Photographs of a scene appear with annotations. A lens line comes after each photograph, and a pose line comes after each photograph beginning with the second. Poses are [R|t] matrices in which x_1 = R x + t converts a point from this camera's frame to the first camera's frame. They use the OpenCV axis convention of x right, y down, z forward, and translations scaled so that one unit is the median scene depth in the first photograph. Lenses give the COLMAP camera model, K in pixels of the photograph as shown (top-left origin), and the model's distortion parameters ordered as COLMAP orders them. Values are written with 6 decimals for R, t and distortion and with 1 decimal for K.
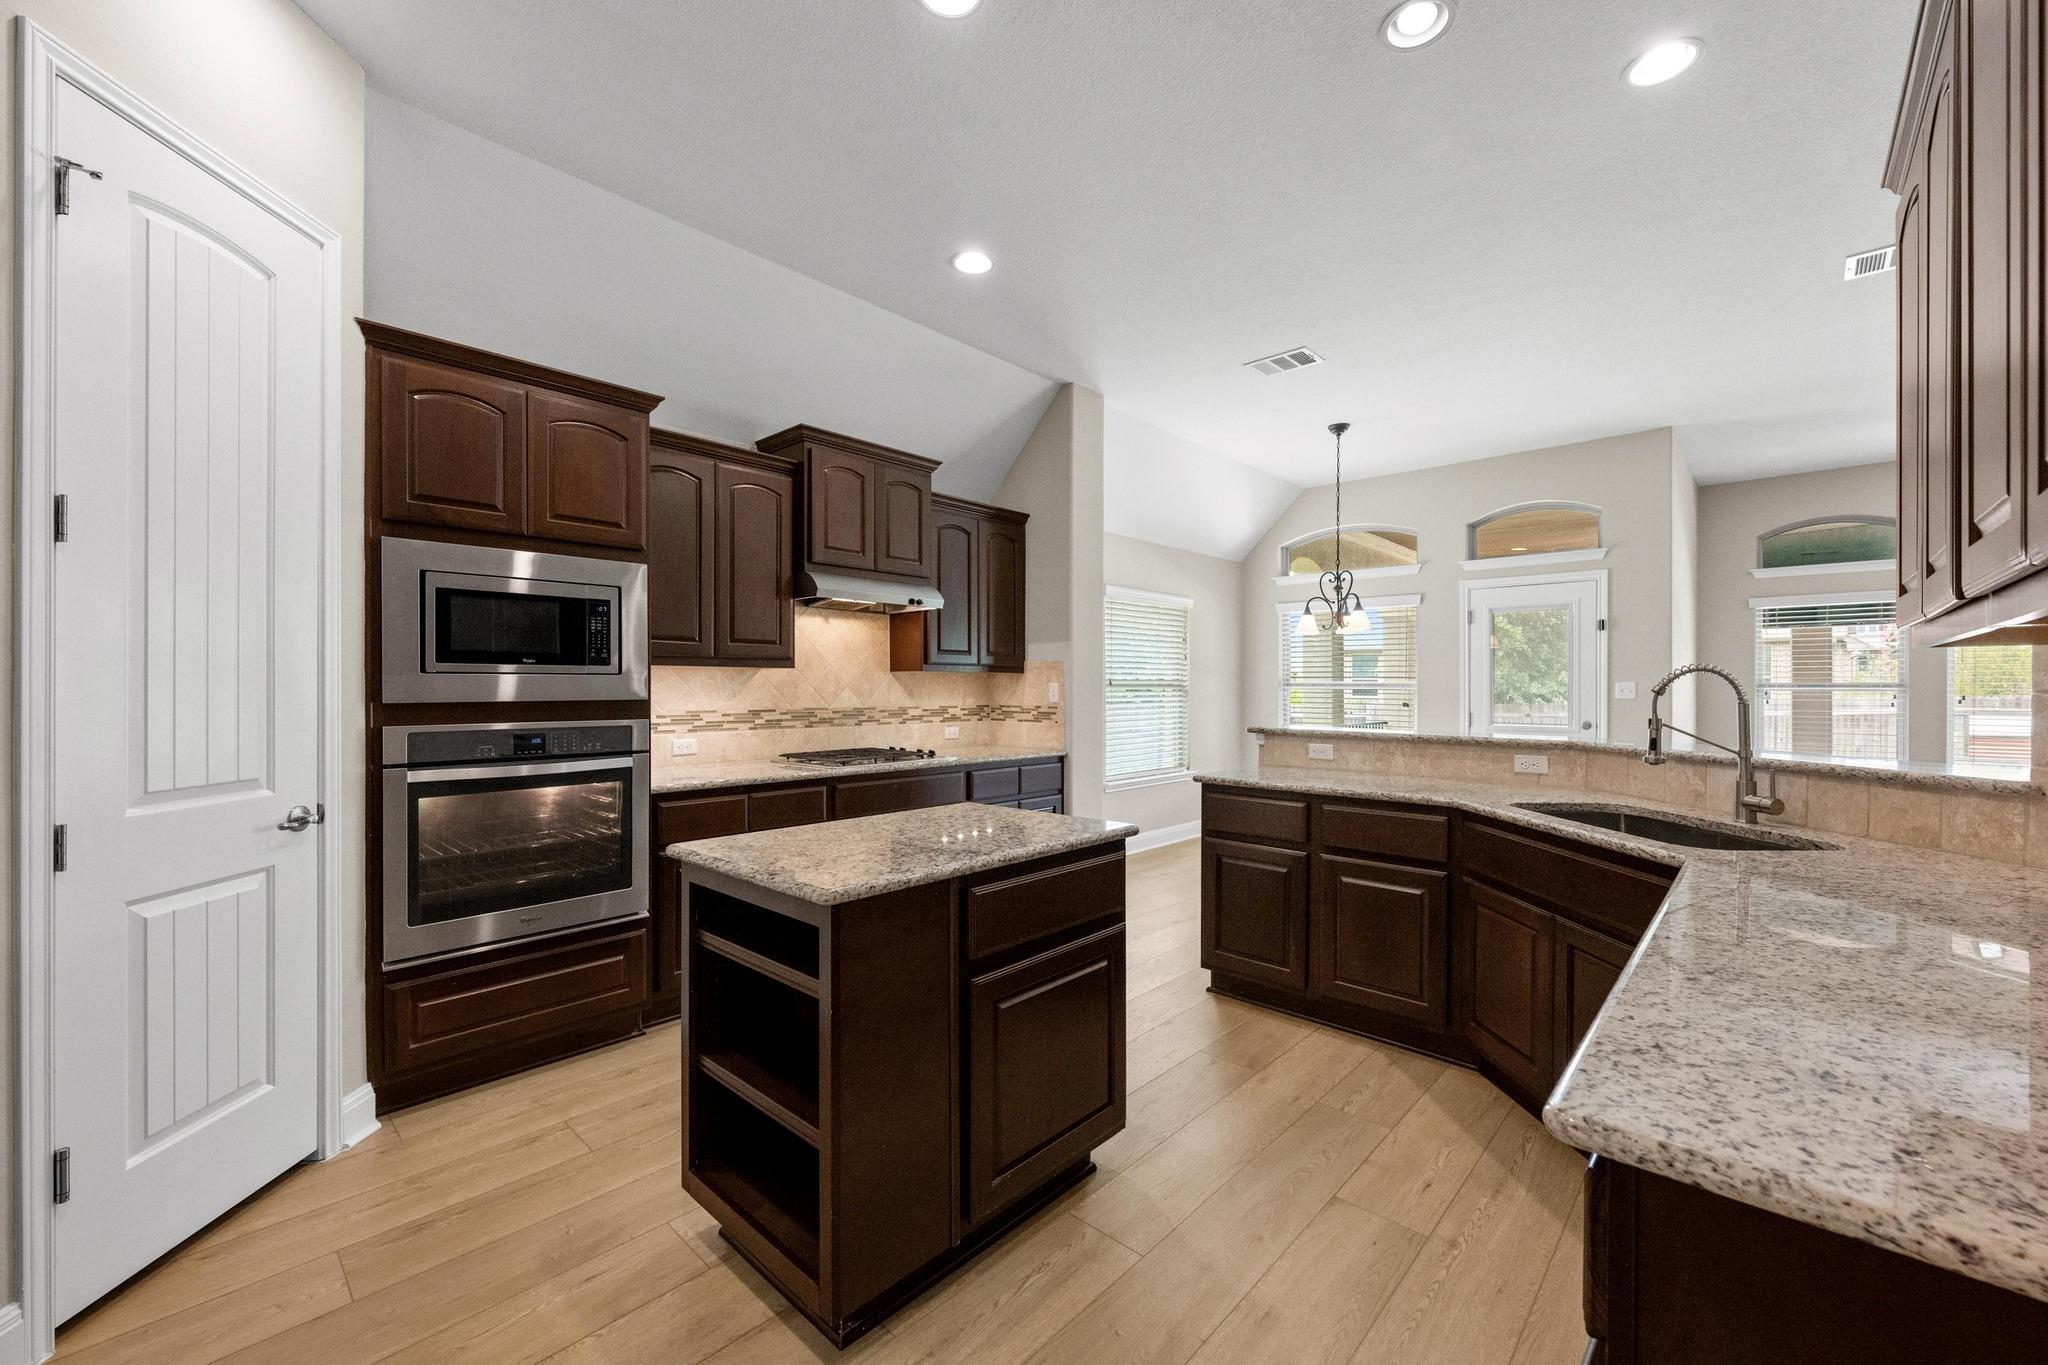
lens RADIAL K [[810.4, 0, 1027.2], [0, 810.4, 686.3], [0, 0, 1]] dist [0.000741, 0.000211]
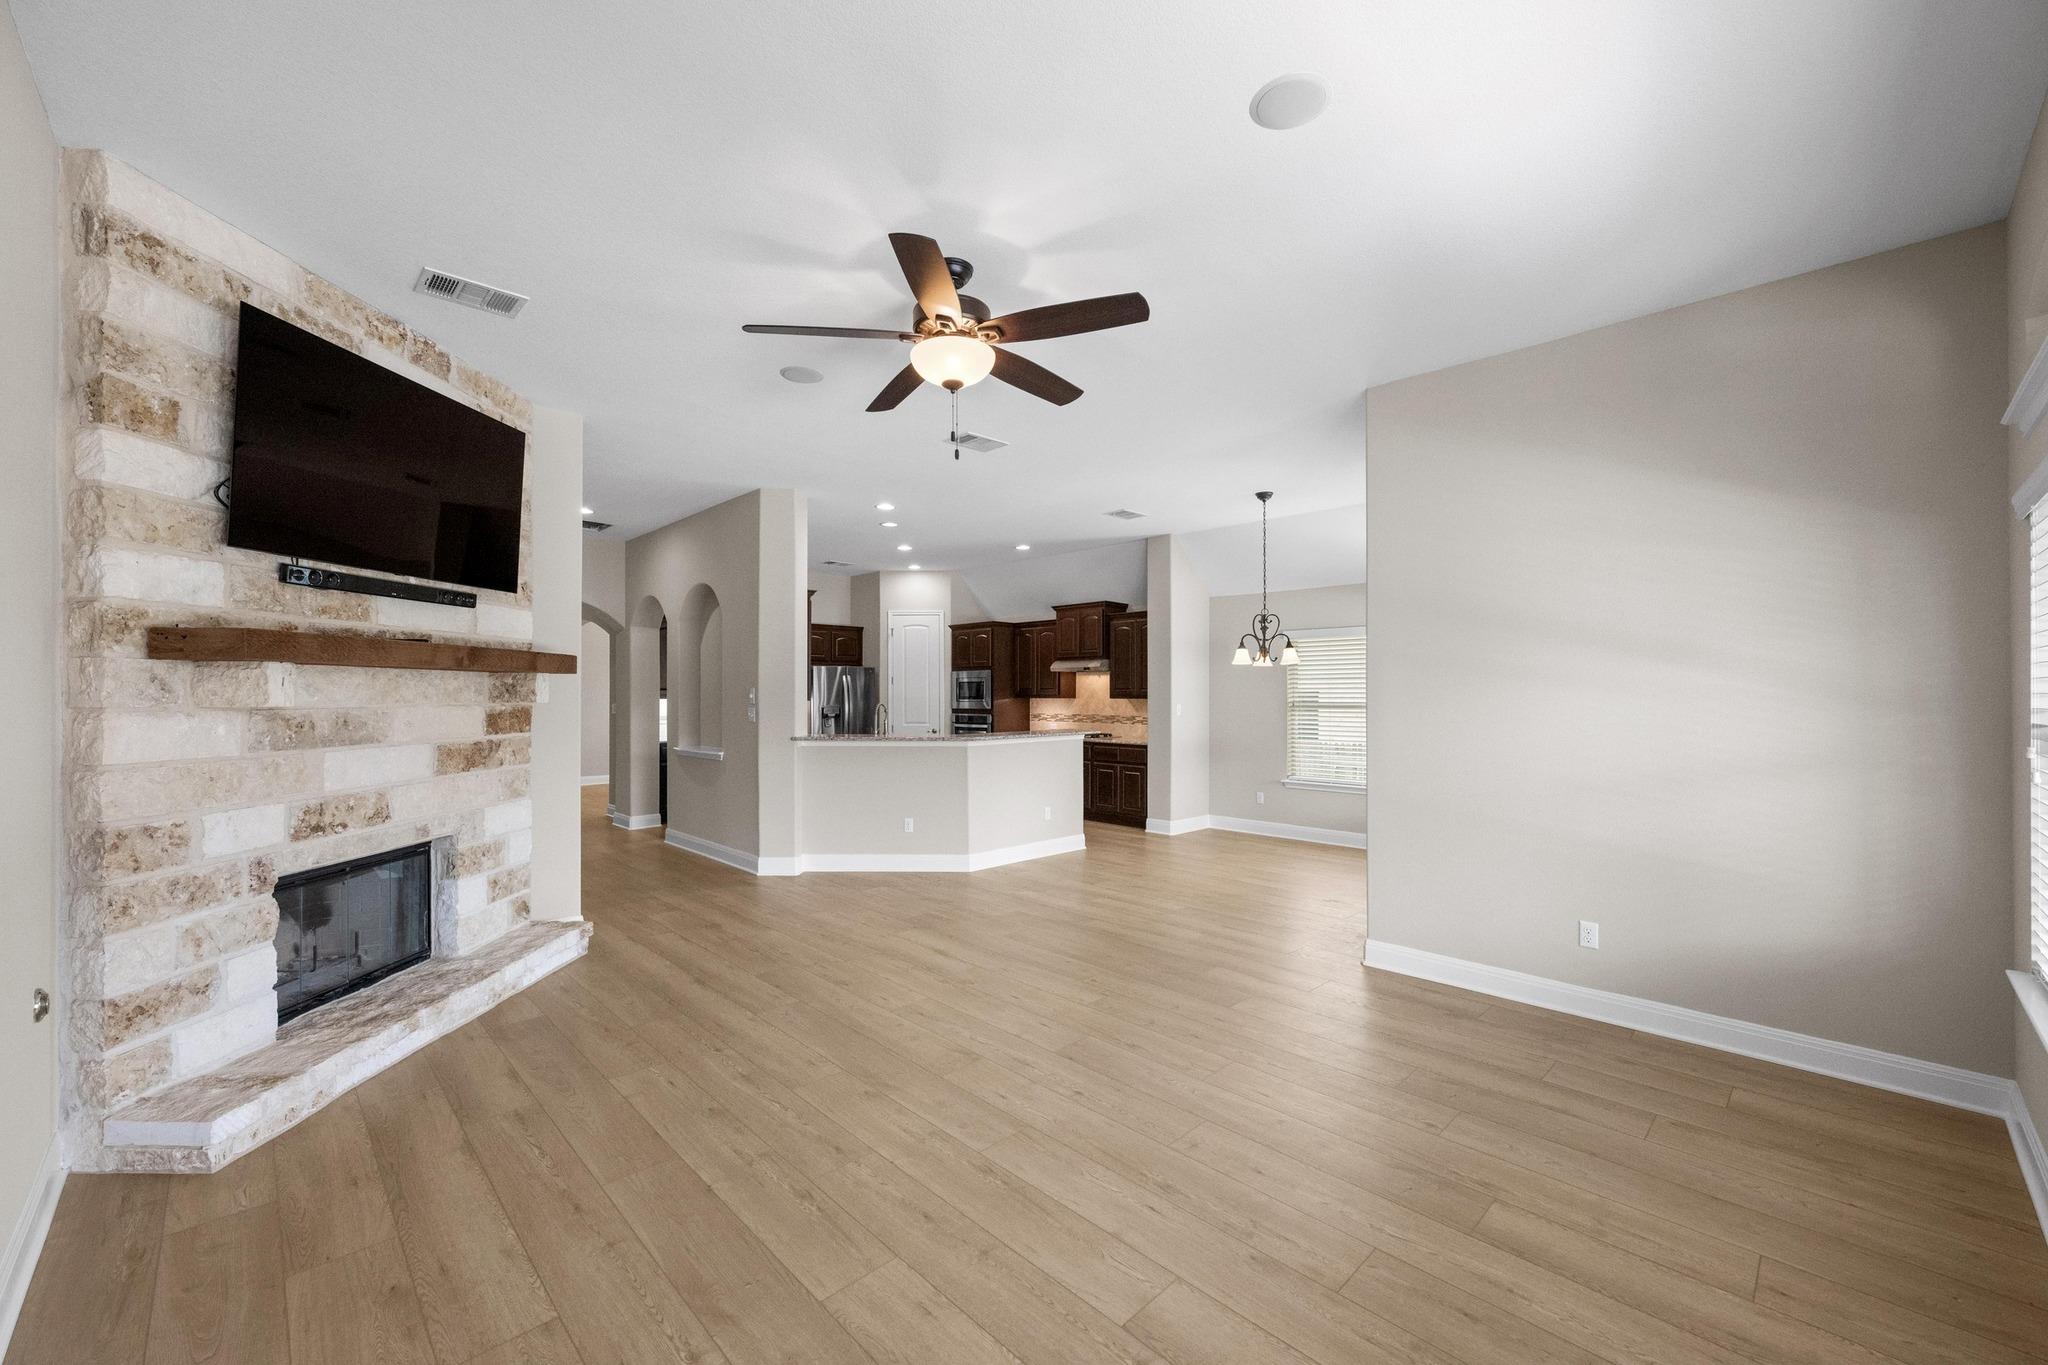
lens RADIAL K [[810.4, 0, 1023.4], [0, 810.4, 684.3], [0, 0, 1]] dist [0.000741, 0.000211]
pose [[-0.046219, -0.013824, -0.998836, 2.161020], [0.002313, 0.999900, -0.013946, -0.029415], [0.998929, -0.002955, -0.046182, 0.940070]]
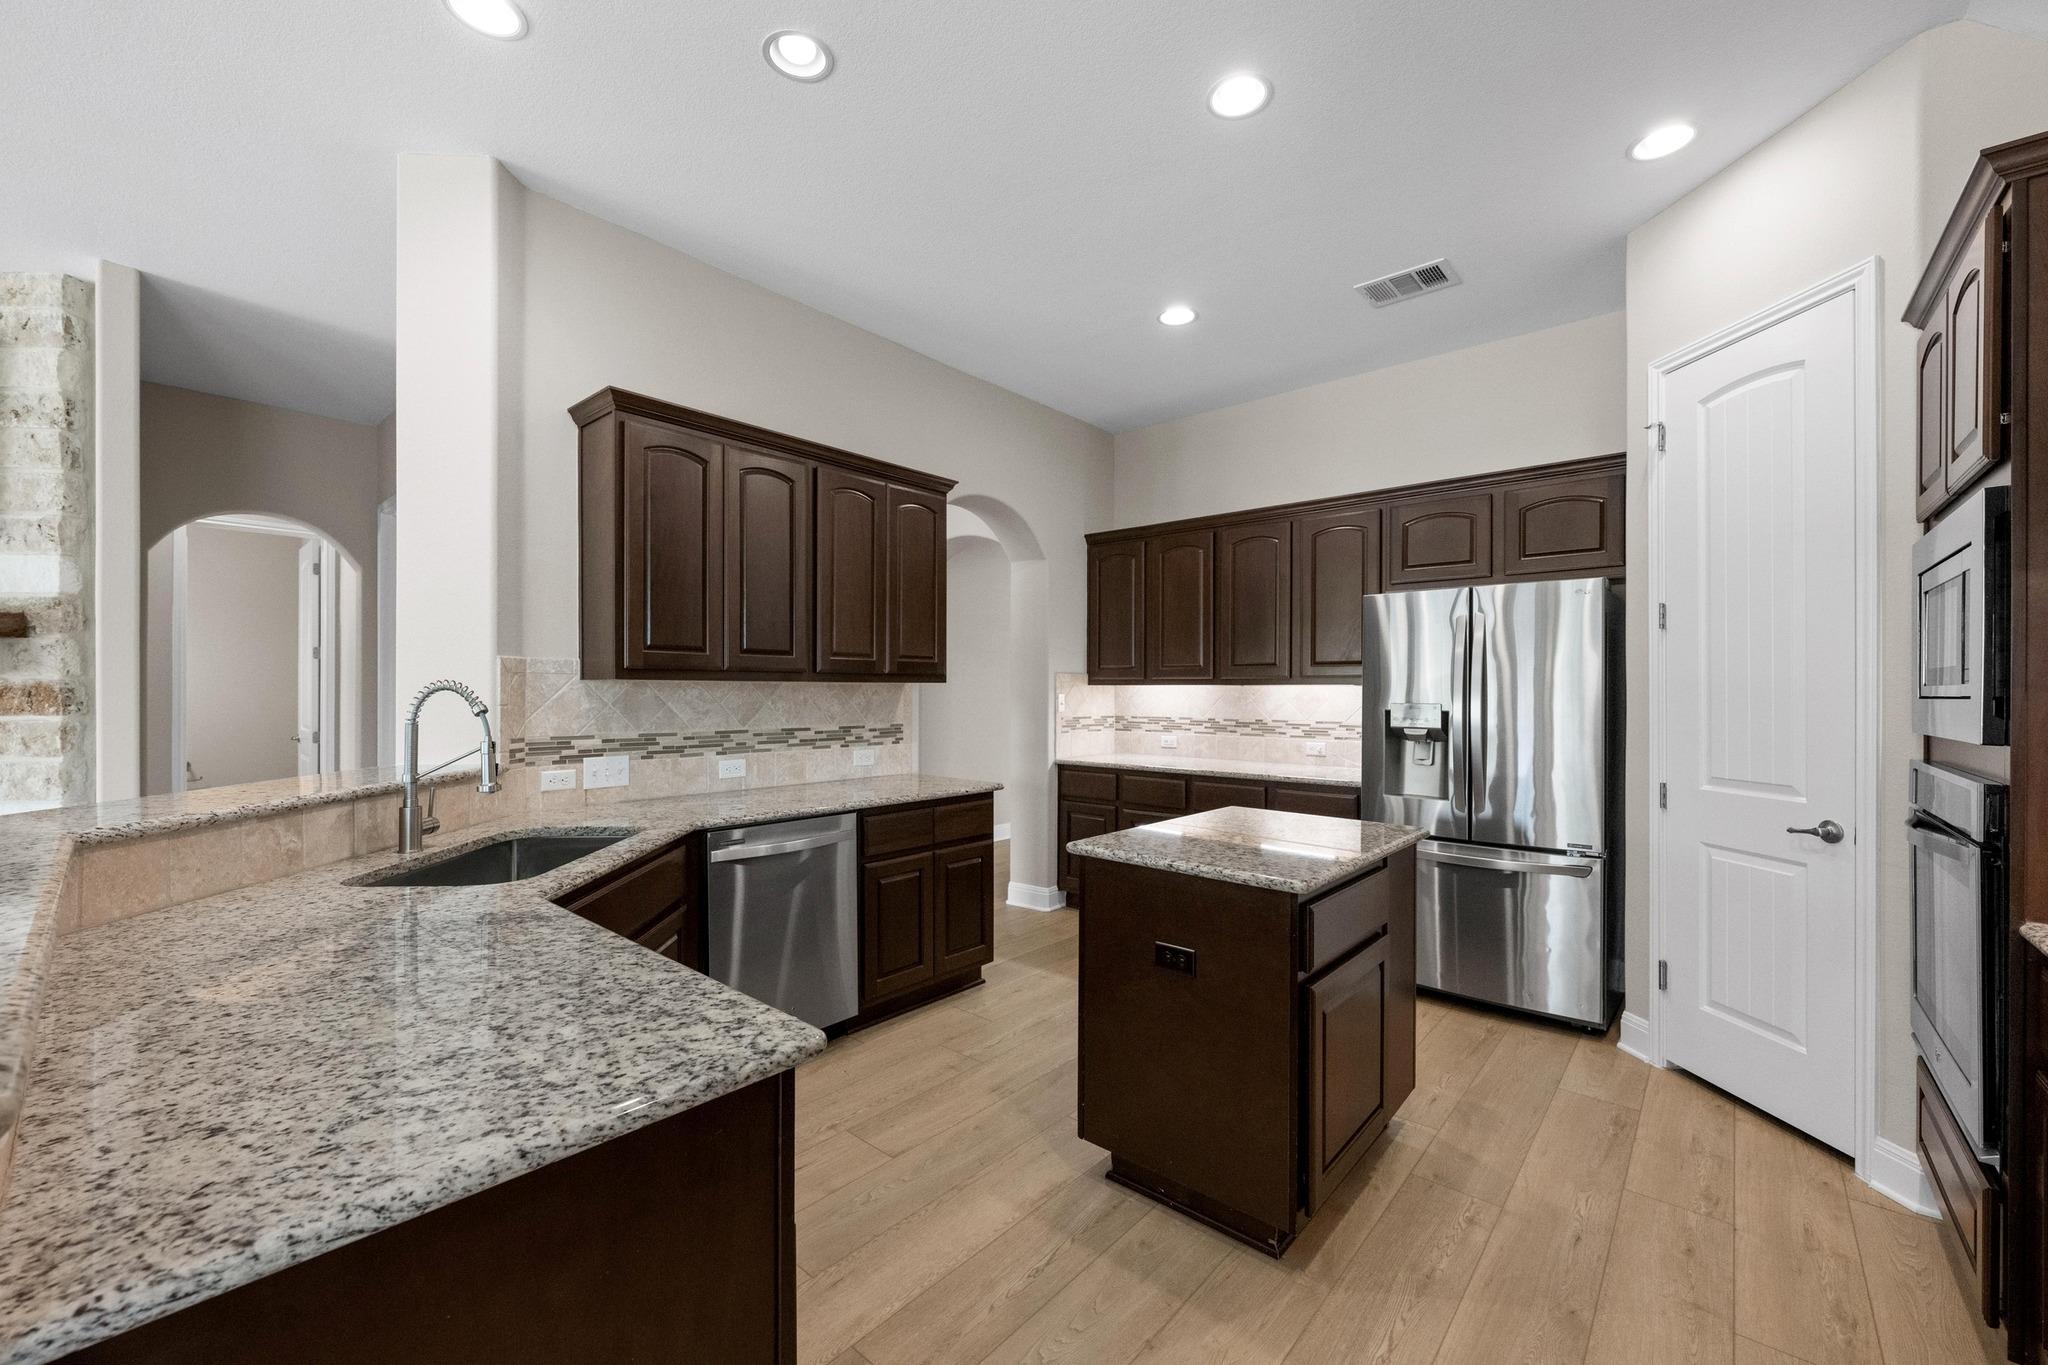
lens RADIAL K [[810.4, 0, 1026.2], [0, 810.4, 690.1], [0, 0, 1]] dist [0.000741, 0.000211]
pose [[-0.999383, -0.005111, -0.034763, 0.118497], [-0.005013, 0.999983, -0.002895, -0.010320], [0.034777, -0.002719, -0.999391, 1.081465]]
